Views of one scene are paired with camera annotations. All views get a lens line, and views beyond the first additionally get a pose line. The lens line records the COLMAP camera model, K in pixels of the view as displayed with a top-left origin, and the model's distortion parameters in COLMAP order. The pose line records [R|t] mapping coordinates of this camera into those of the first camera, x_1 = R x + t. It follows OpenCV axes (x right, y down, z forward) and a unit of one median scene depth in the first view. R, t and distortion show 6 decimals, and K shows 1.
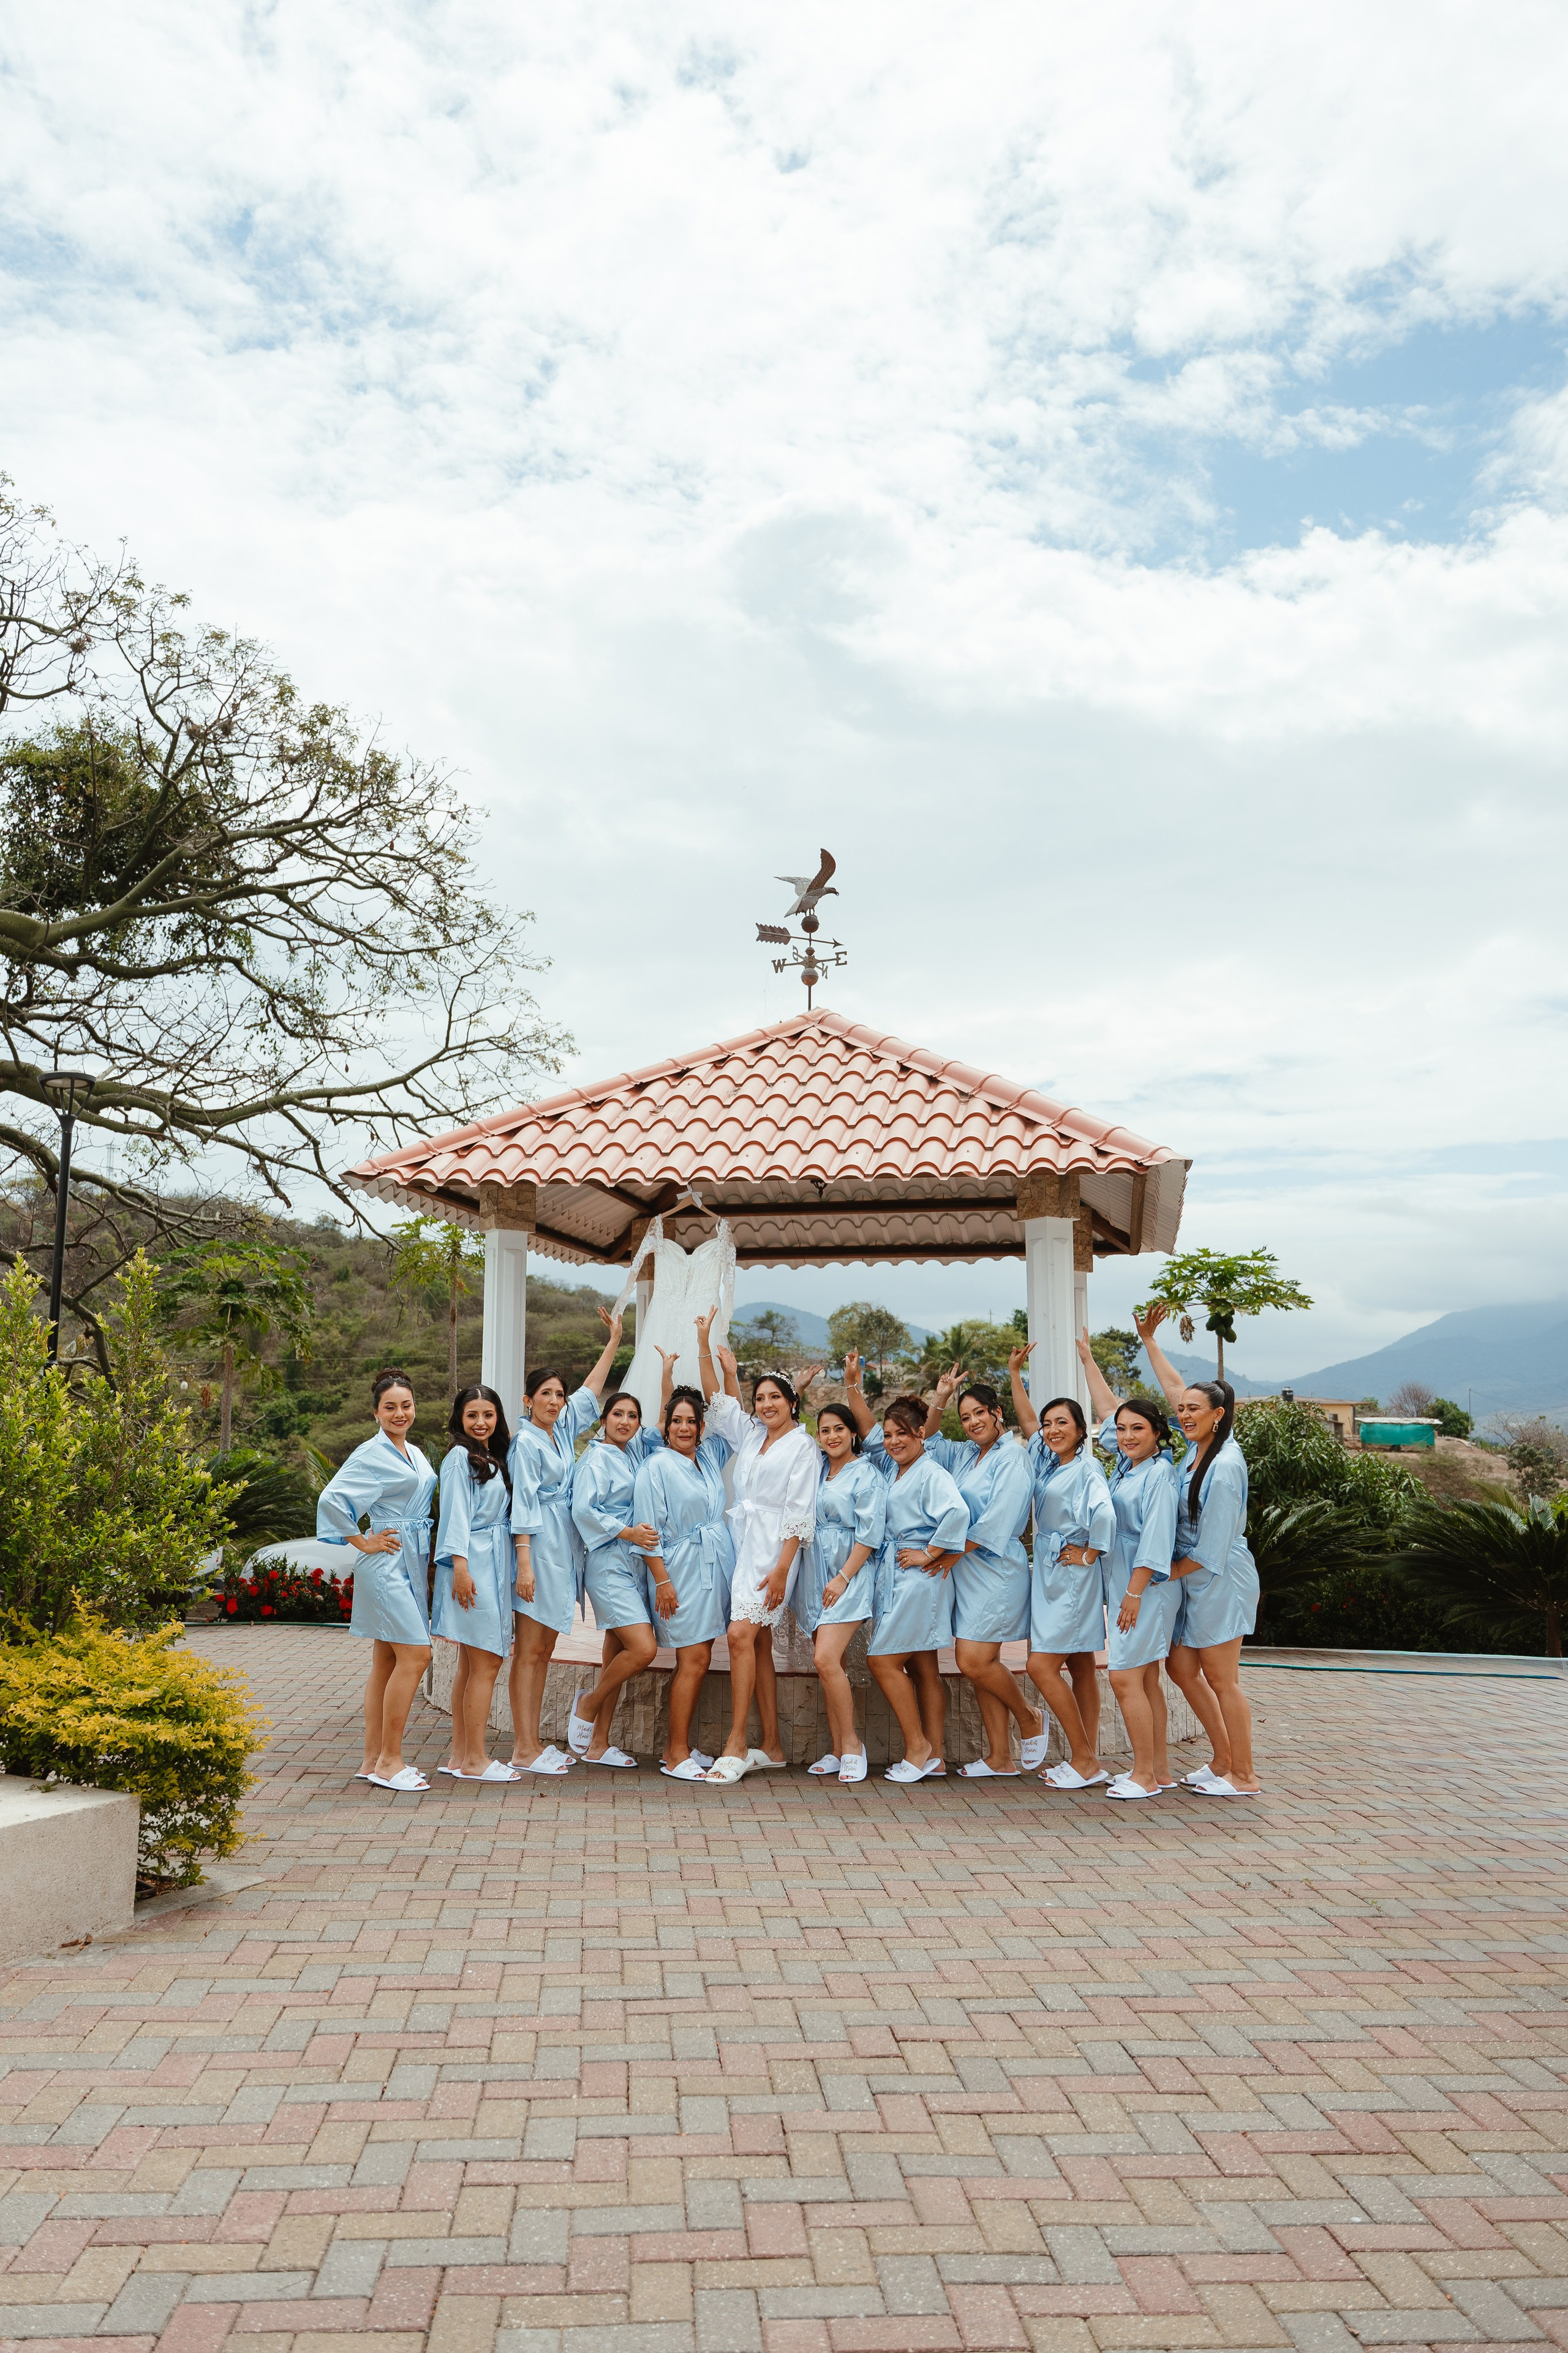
lens RADIAL K [[1709.2, 0, 699.8], [0, 1709.2, 1184.0], [0, 0, 1]] dist [0.001841, -0.000761]
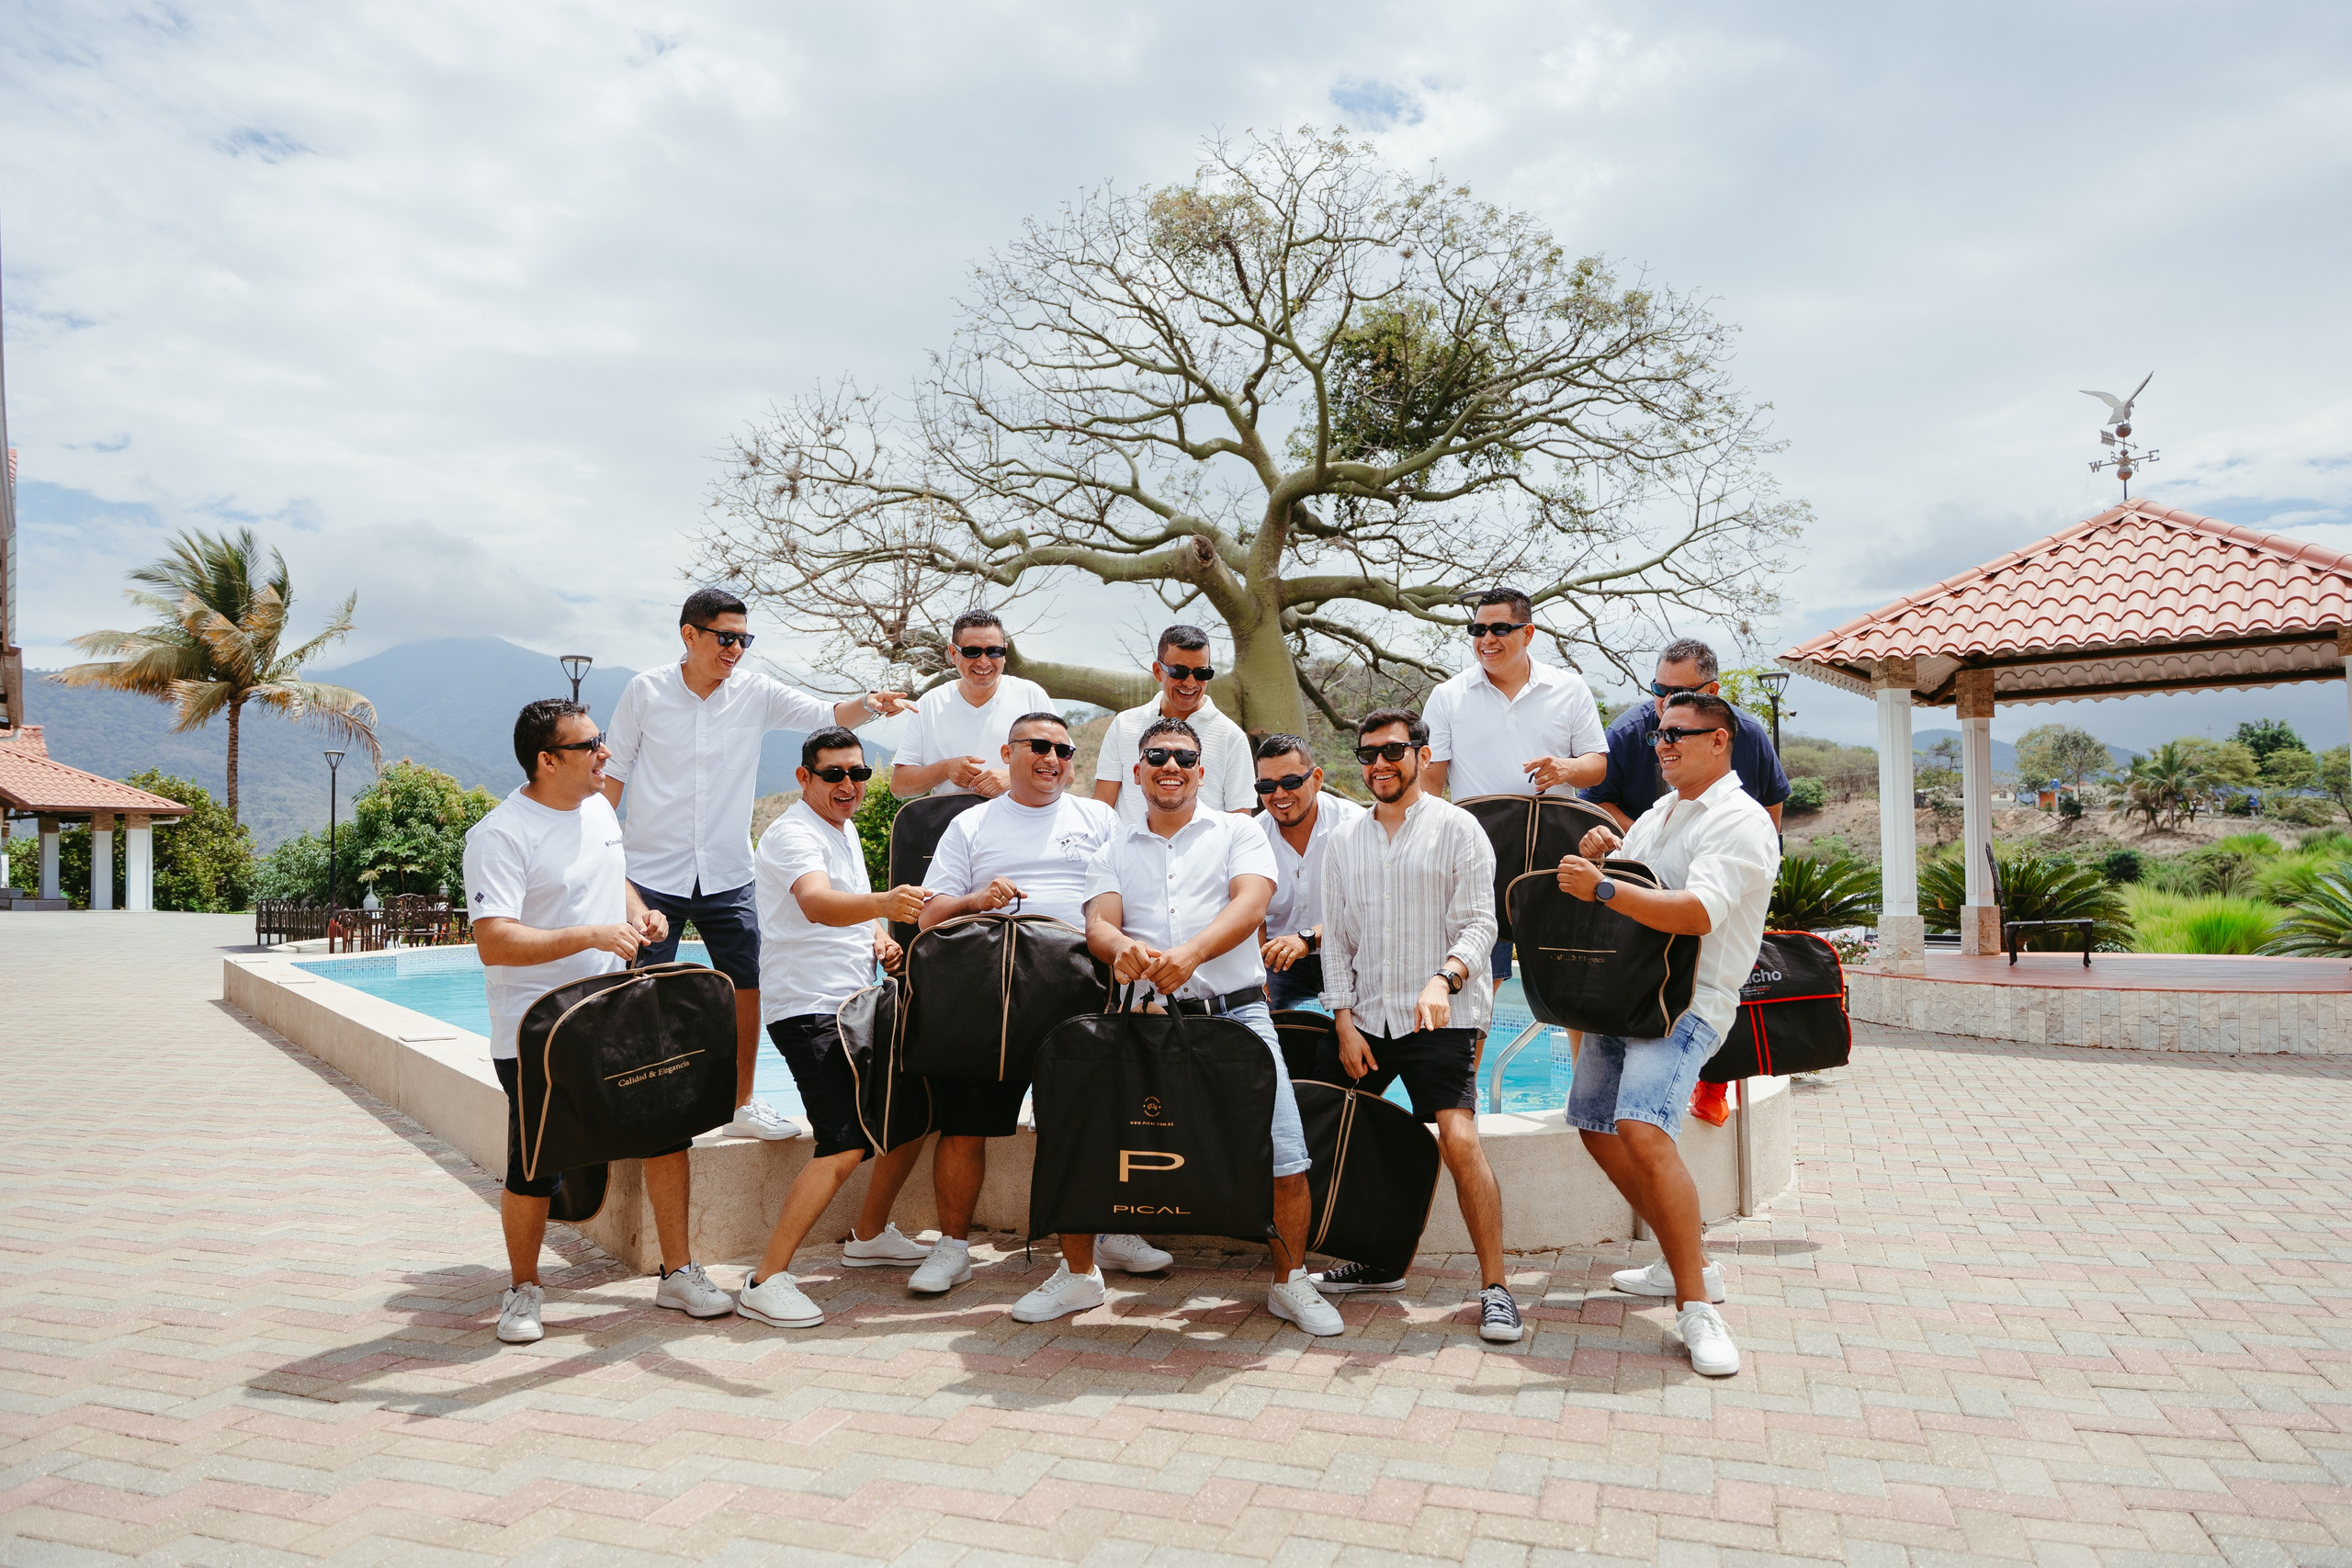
lens RADIAL K [[1541.2, 0, 1183.4], [0, 1541.2, 801.9], [0, 0, 1]] dist [-0.002050, -0.003189]
pose [[0.913141, -0.034110, -0.406214, -0.051477], [0.075617, 0.993372, 0.086568, -0.013103], [0.400569, -0.109766, 0.909668, -0.151755]]
